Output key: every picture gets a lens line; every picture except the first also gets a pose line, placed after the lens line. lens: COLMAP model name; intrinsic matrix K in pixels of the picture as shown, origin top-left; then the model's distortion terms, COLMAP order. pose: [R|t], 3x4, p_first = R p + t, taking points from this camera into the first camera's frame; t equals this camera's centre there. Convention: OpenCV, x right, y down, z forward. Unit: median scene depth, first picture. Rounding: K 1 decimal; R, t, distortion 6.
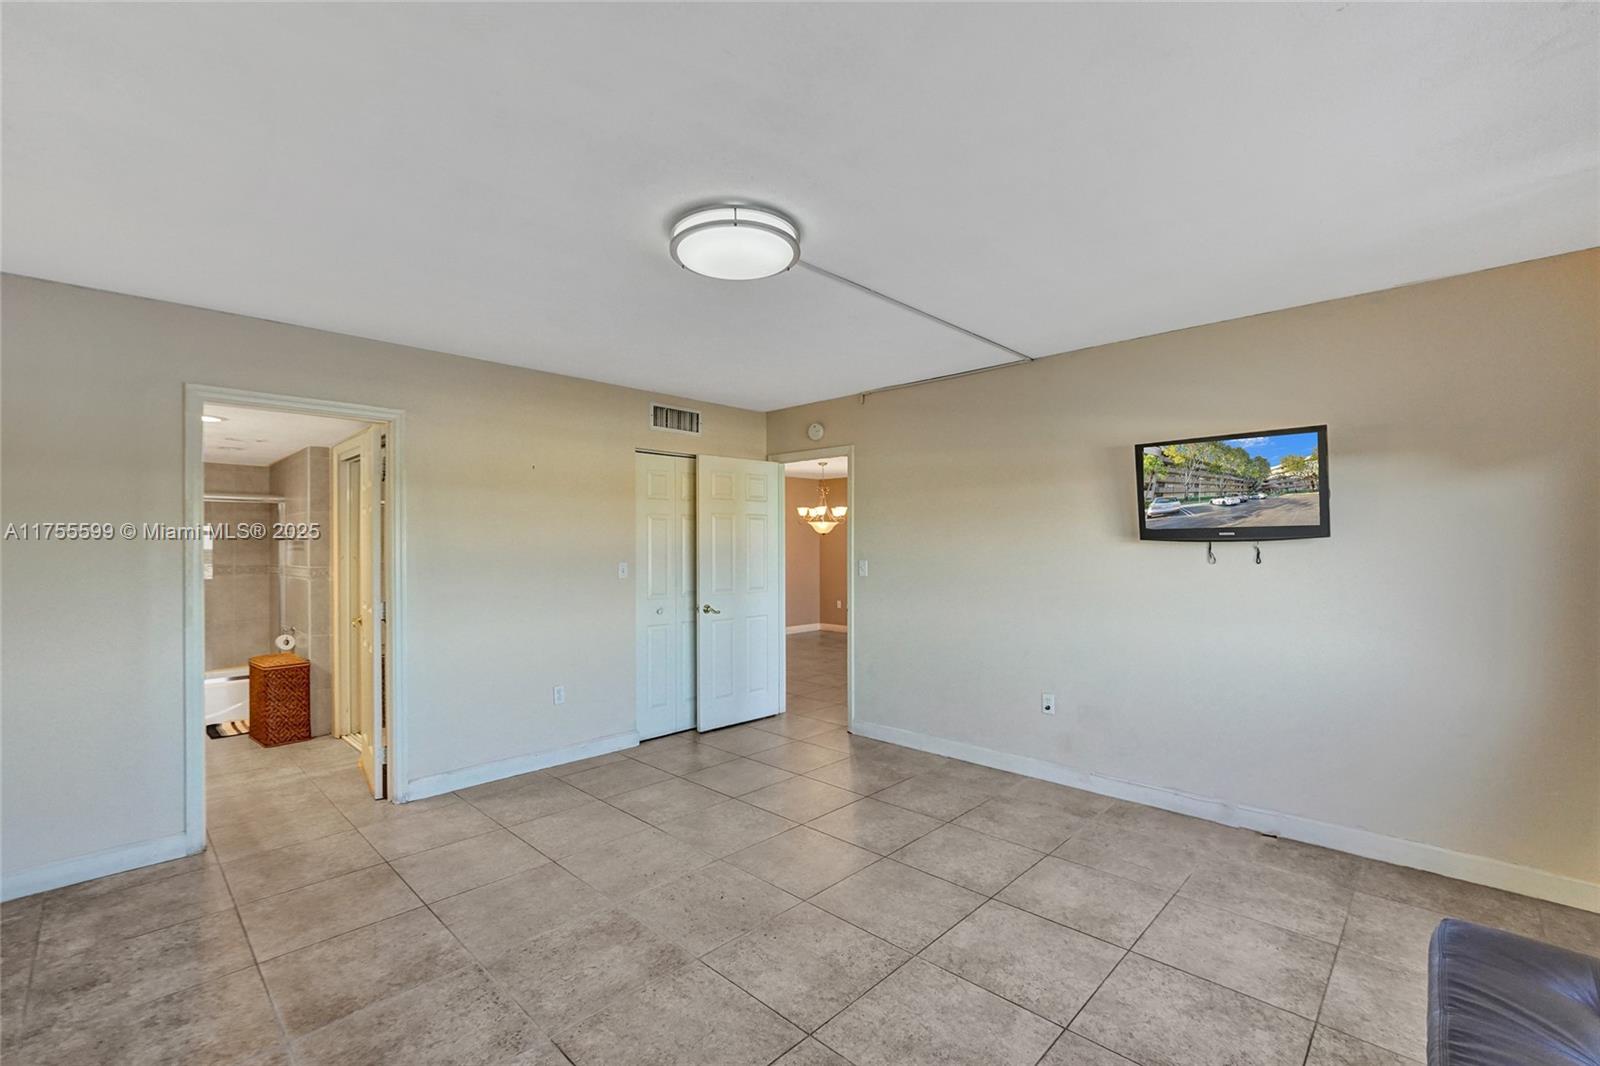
lens RADIAL K [[667.5, 0, 793.4], [0, 667.5, 539.6], [0, 0, 1]] dist [-0.000373, 0.000067]
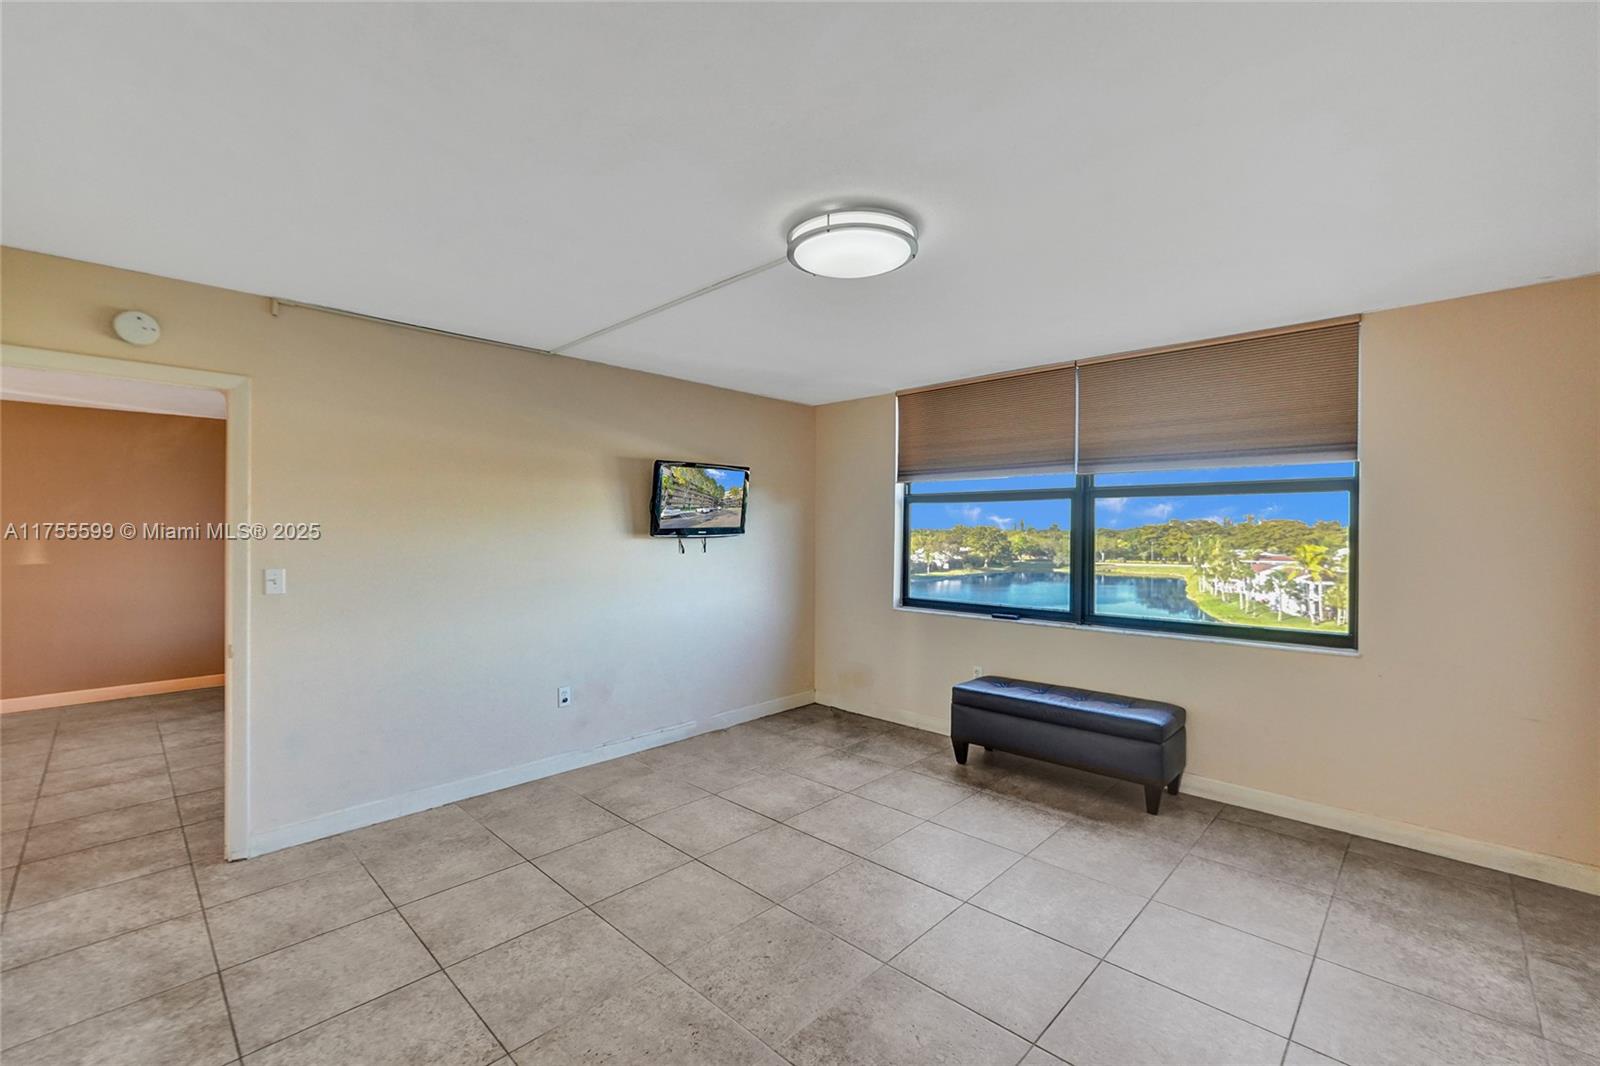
lens RADIAL K [[670.0, 0, 803.2], [0, 670.0, 532.8], [0, 0, 1]] dist [-0.002359, 0.001242]
pose [[0.010722, -0.000889, 0.999942, -0.732982], [-0.007956, 0.999968, 0.000974, -0.009580], [-0.999911, -0.007966, 0.010714, 0.715906]]
